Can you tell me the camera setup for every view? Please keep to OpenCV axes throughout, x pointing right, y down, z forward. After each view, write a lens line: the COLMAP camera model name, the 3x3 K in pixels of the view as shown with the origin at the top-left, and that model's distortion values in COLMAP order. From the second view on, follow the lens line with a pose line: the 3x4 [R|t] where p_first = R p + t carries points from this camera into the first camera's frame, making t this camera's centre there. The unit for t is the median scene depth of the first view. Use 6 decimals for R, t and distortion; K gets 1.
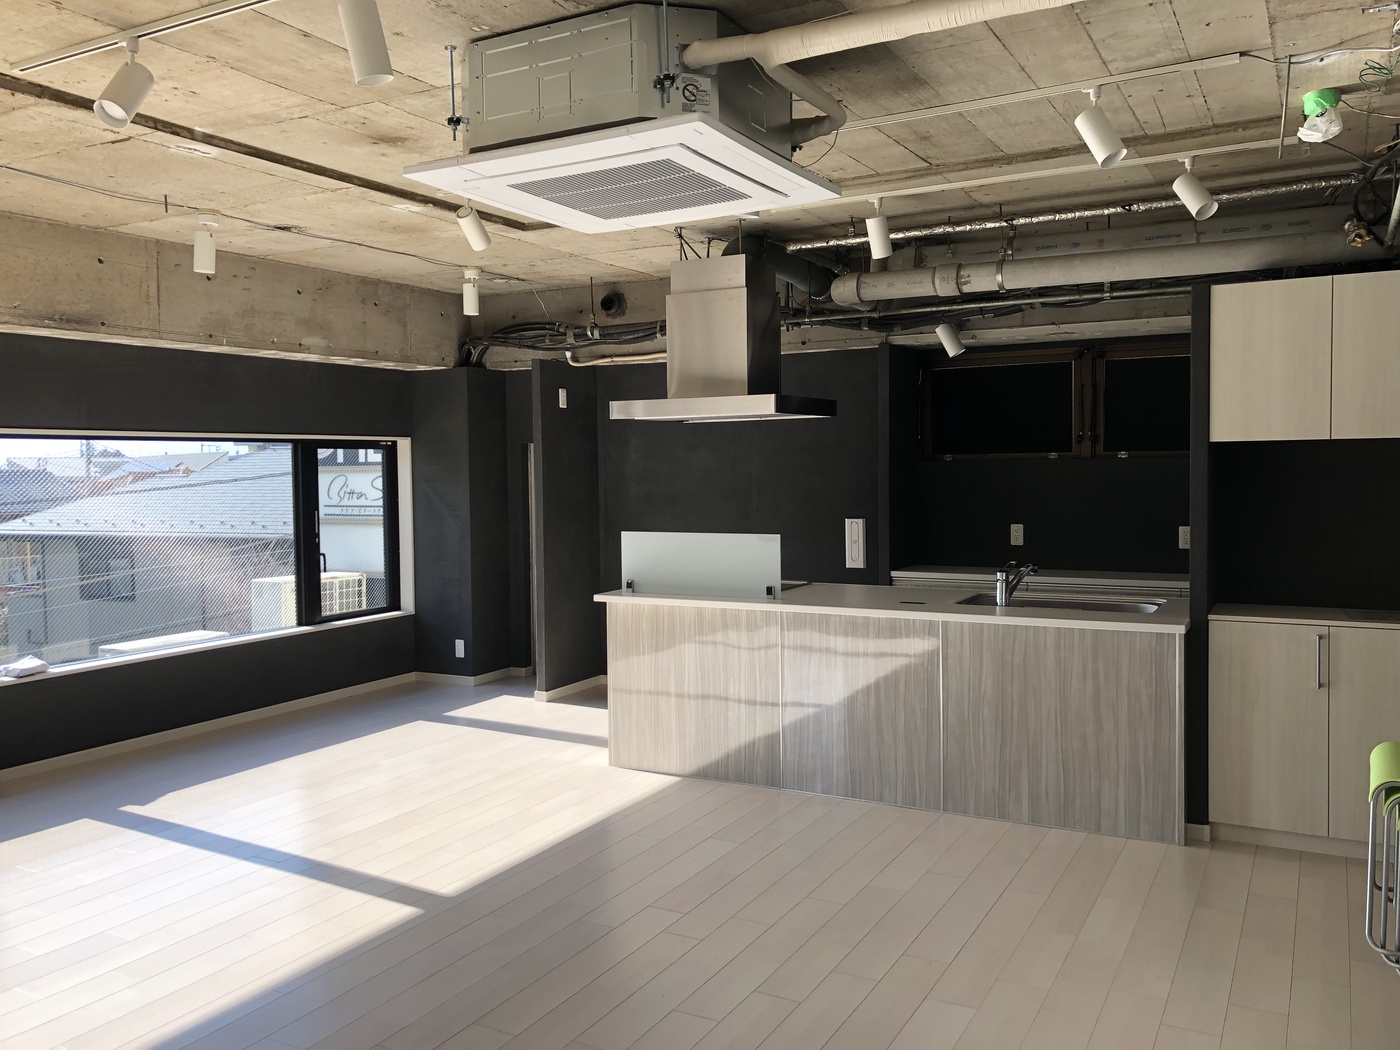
lens RADIAL K [[1162.5, 0, 693.3], [0, 1162.5, 511.8], [0, 0, 1]] dist [0.037770, -0.039338]
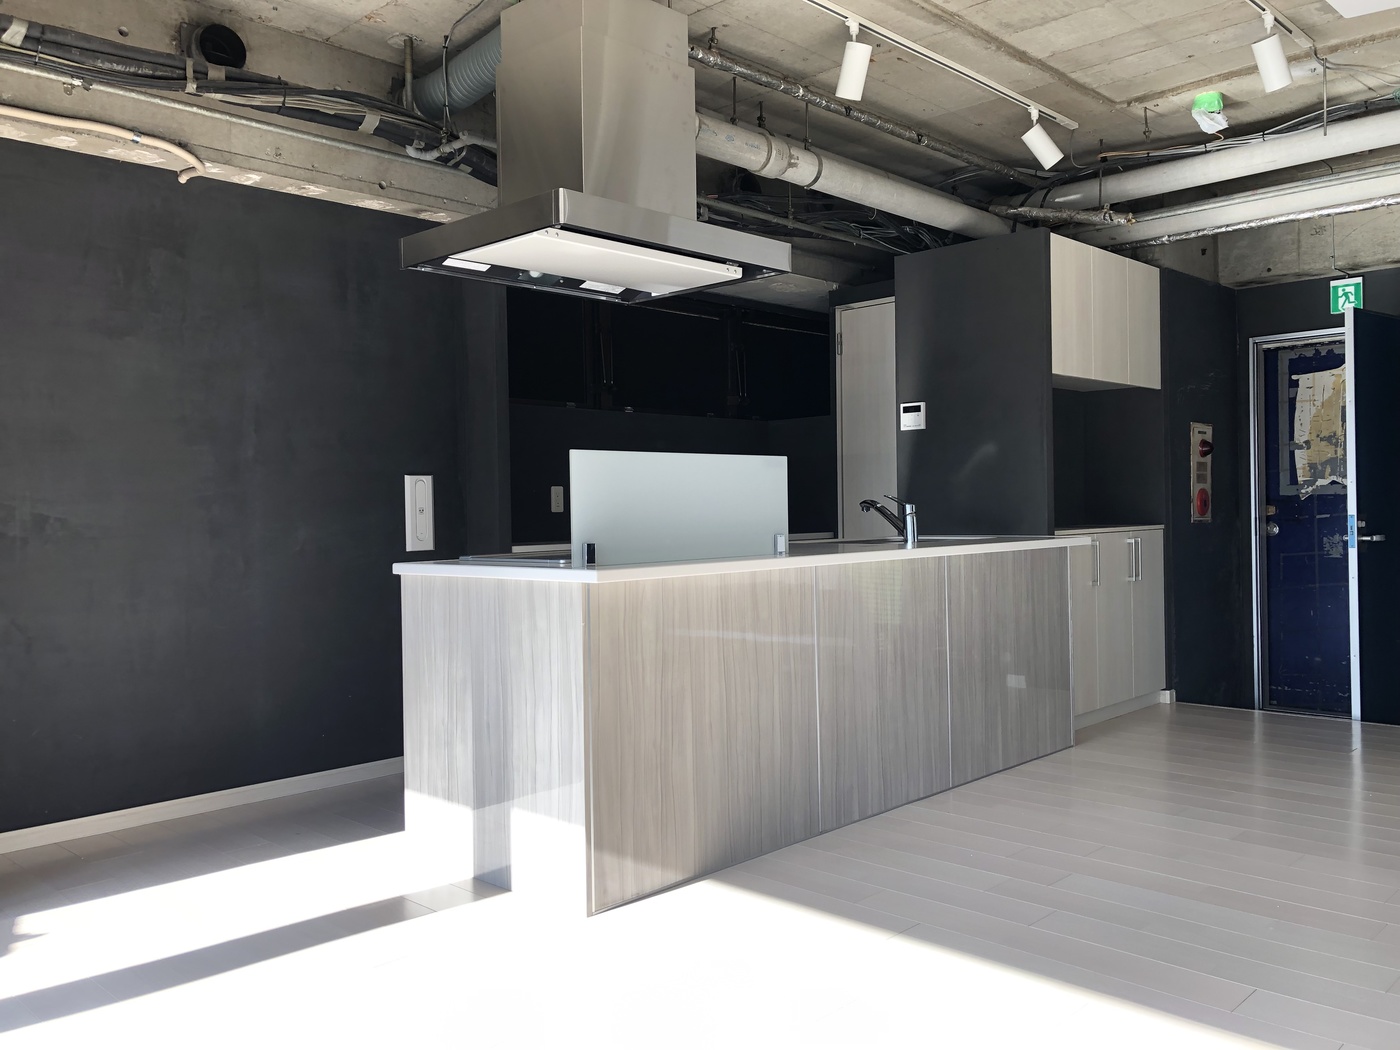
lens RADIAL K [[1162.5, 0, 693.3], [0, 1162.5, 511.8], [0, 0, 1]] dist [0.037770, -0.039338]
pose [[0.250616, 0.009922, 0.968036, -0.577131], [0.054471, 0.998219, -0.024333, 0.064562], [-0.966553, 0.058829, 0.249629, 0.868716]]
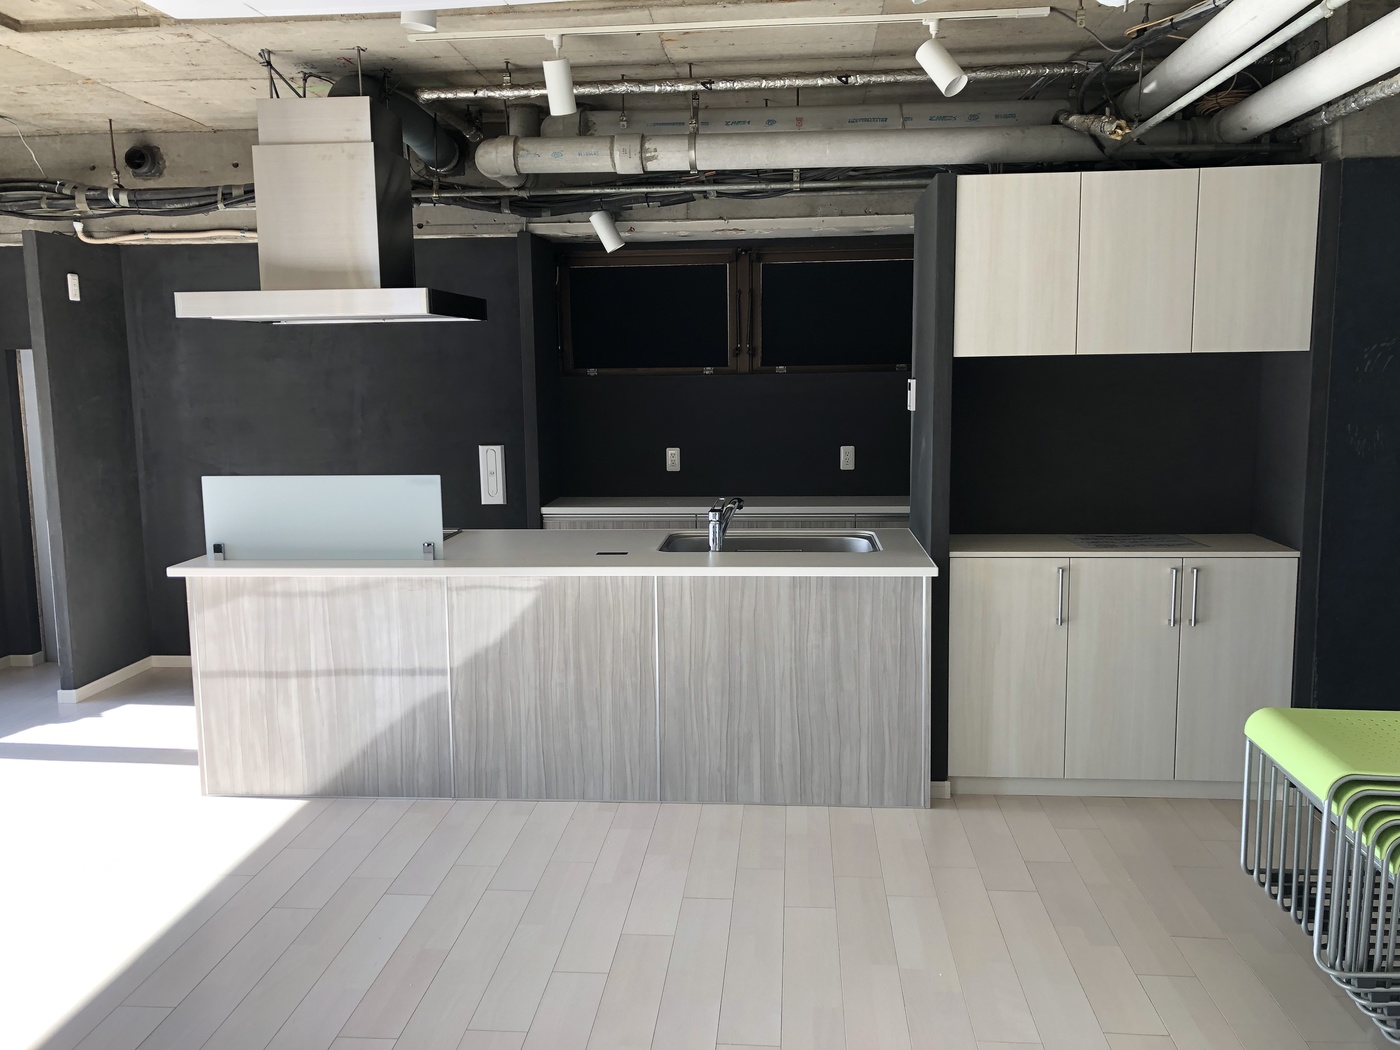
lens RADIAL K [[1162.5, 0, 693.3], [0, 1162.5, 511.8], [0, 0, 1]] dist [0.037770, -0.039338]
pose [[0.913563, -0.048345, 0.403813, -0.081474], [0.016711, 0.996533, 0.081500, -0.015166], [-0.406353, -0.067707, 0.911204, 0.223482]]
